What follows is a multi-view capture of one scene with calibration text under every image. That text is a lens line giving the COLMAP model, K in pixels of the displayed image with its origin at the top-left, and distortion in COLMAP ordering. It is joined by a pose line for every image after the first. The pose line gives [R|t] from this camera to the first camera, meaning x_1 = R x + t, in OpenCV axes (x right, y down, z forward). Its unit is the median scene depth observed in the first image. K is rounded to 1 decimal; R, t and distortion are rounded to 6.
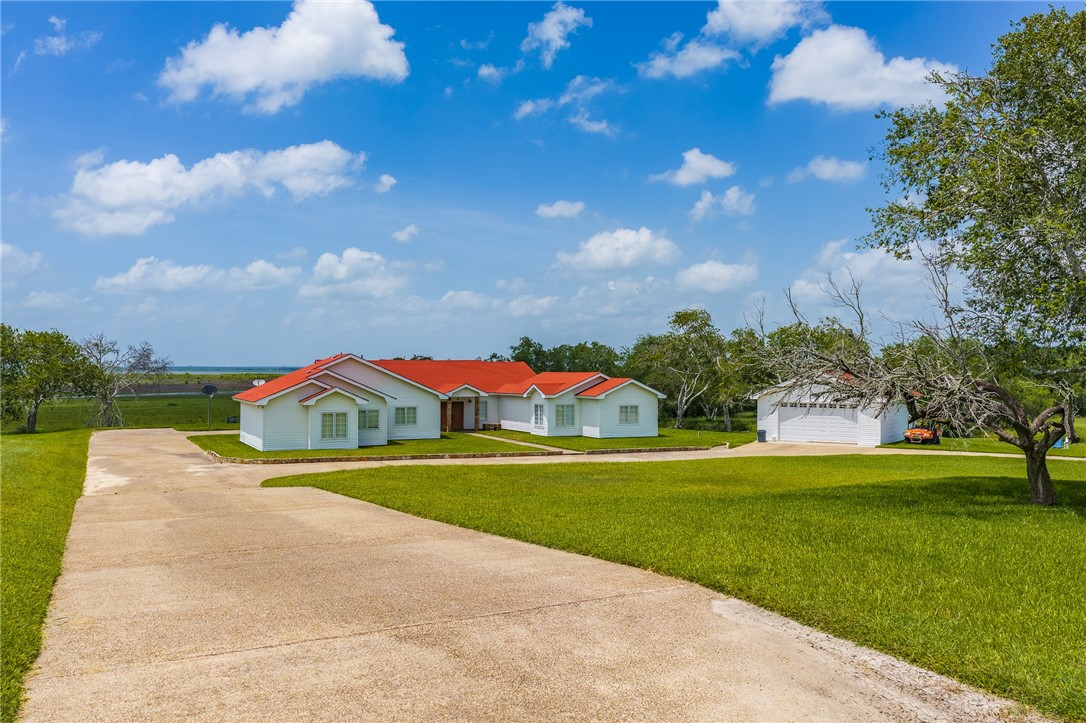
lens RADIAL K [[912.1, 0, 538.2], [0, 912.1, 361.1], [0, 0, 1]] dist [0.016007, -0.016245]
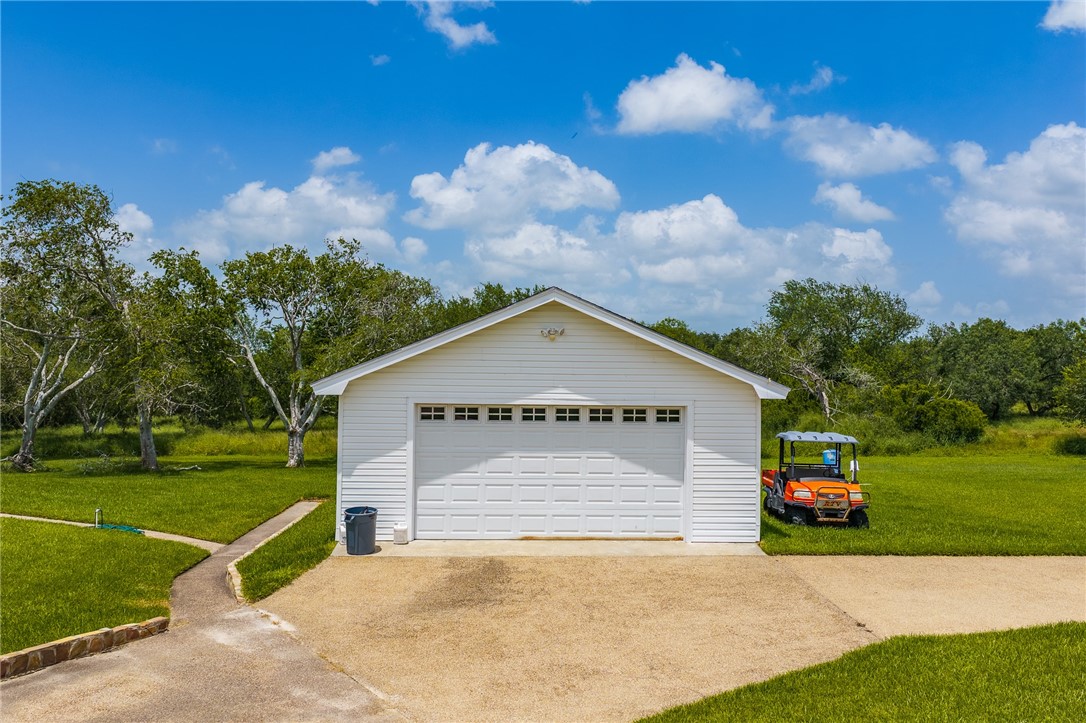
lens RADIAL K [[912.1, 0, 516.3], [0, 912.1, 364.9], [0, 0, 1]] dist [0.016007, -0.016245]
pose [[0.801459, 0.008035, 0.597996, 0.085321], [-0.013769, 0.999893, 0.005019, 0.022127], [-0.597892, -0.012256, 0.801483, 0.540674]]
